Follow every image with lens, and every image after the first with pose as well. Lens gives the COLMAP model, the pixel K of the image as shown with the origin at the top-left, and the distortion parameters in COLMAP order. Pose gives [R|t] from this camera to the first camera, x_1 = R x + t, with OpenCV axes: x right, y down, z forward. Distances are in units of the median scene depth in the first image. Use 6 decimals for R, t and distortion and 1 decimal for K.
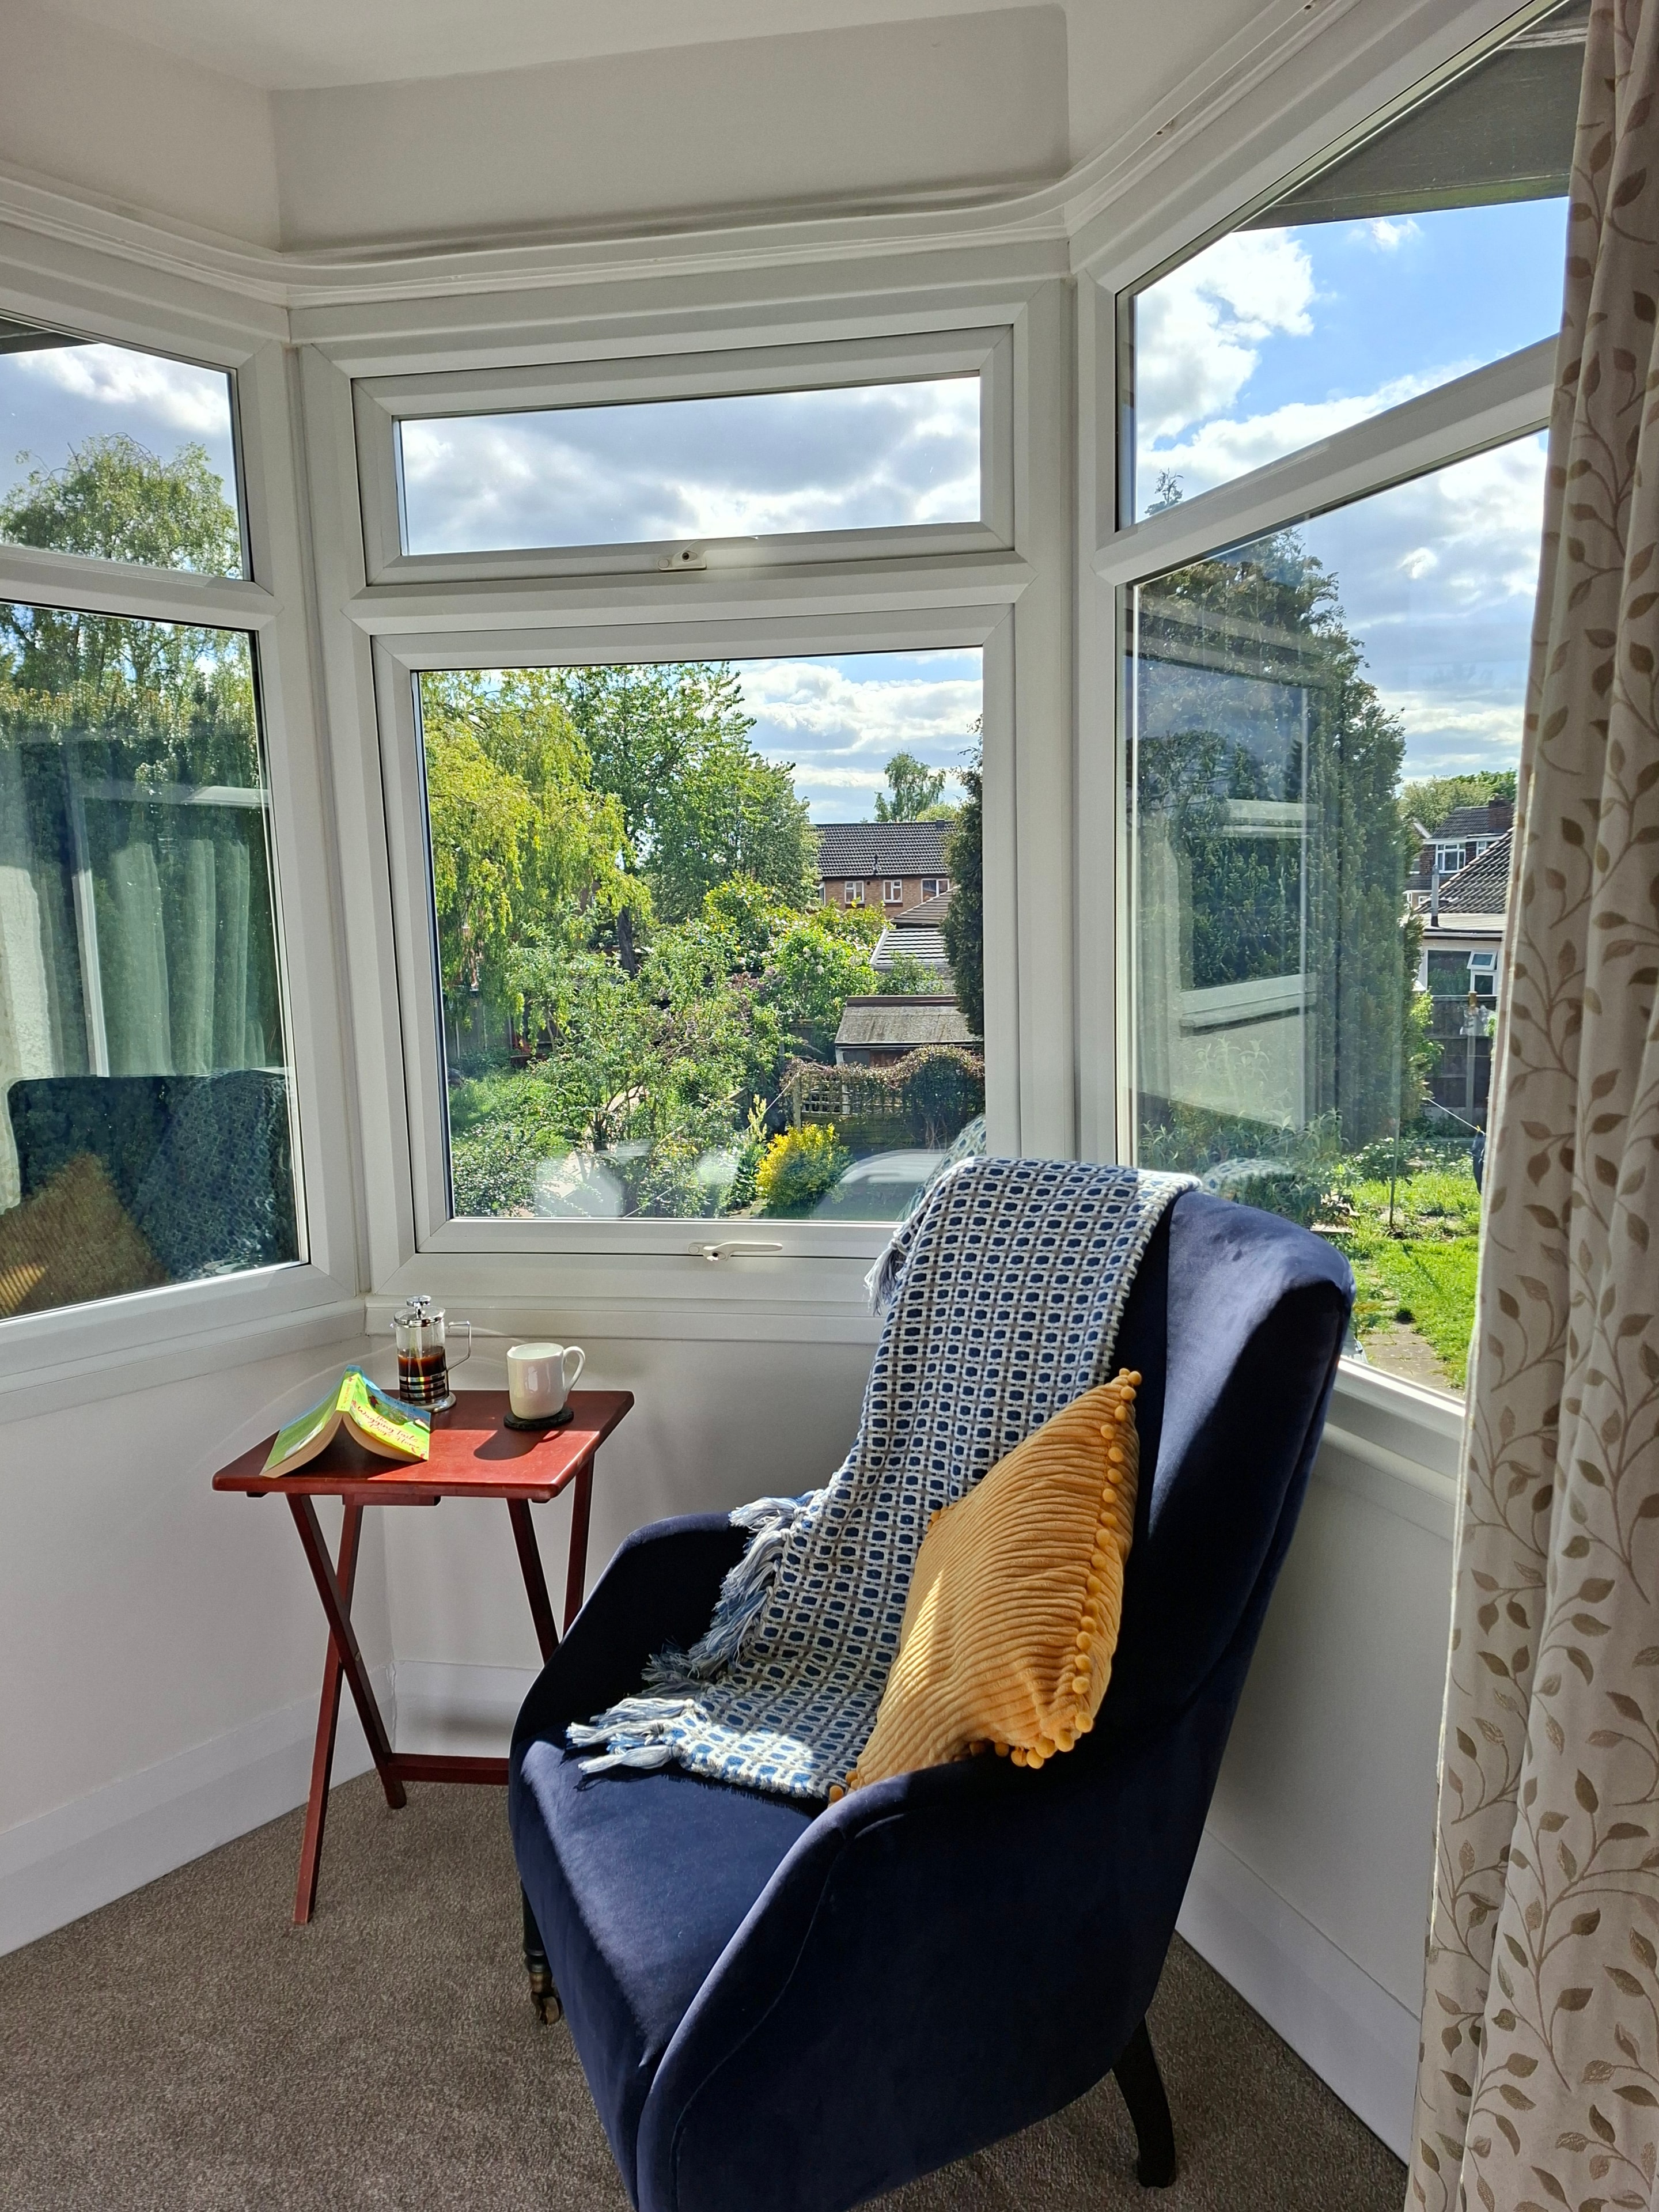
lens RADIAL K [[1518.0, 0, 829.5], [0, 1518.0, 1106.0], [0, 0, 1]] dist [0.001077, 0.001718]
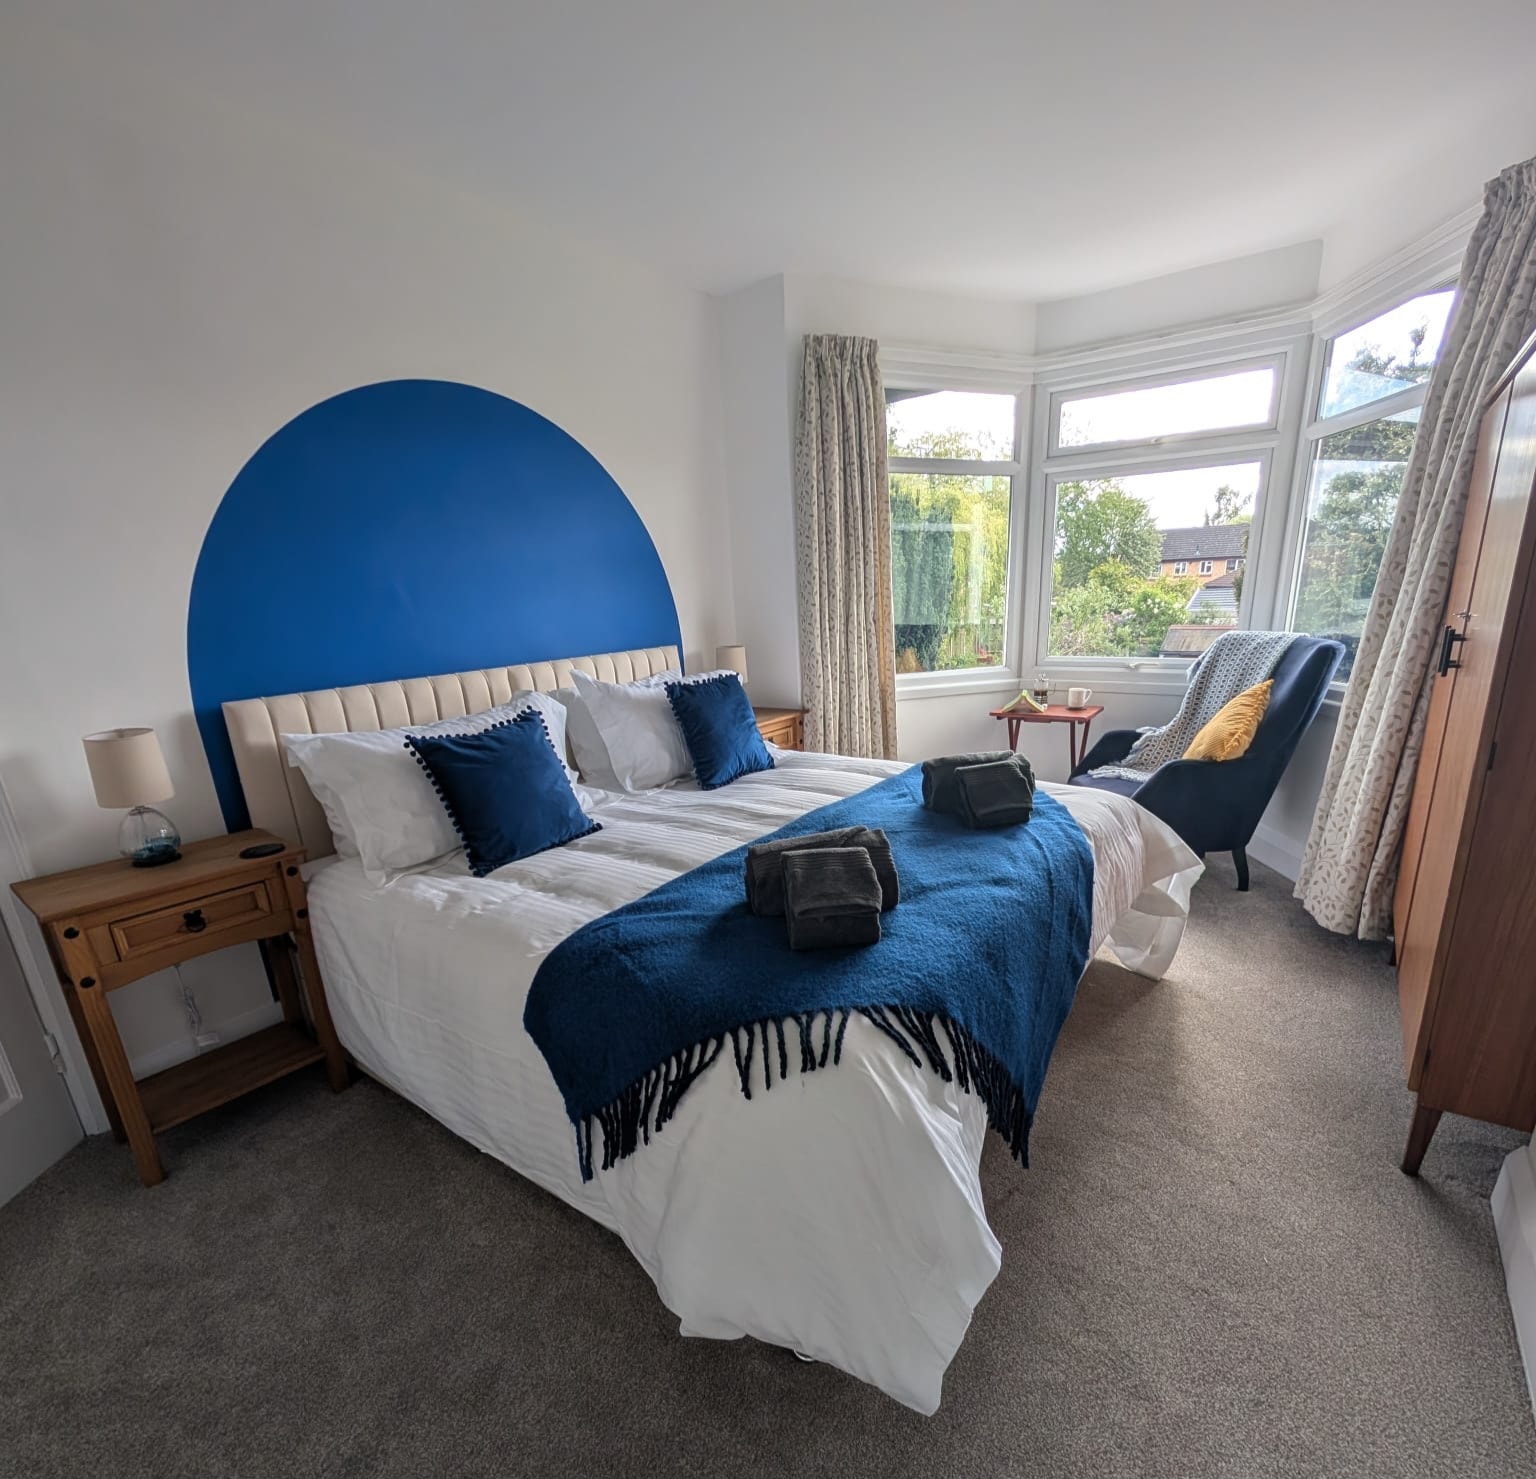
lens RADIAL K [[756.8, 0, 763.8], [0, 756.8, 820.2], [0, 0, 1]] dist [0.002507, 0.000119]
pose [[0.893823, 0.117410, -0.432775, -0.047553], [-0.040909, 0.982440, 0.182041, 0.170491], [0.446549, -0.145008, 0.882931, -0.908678]]
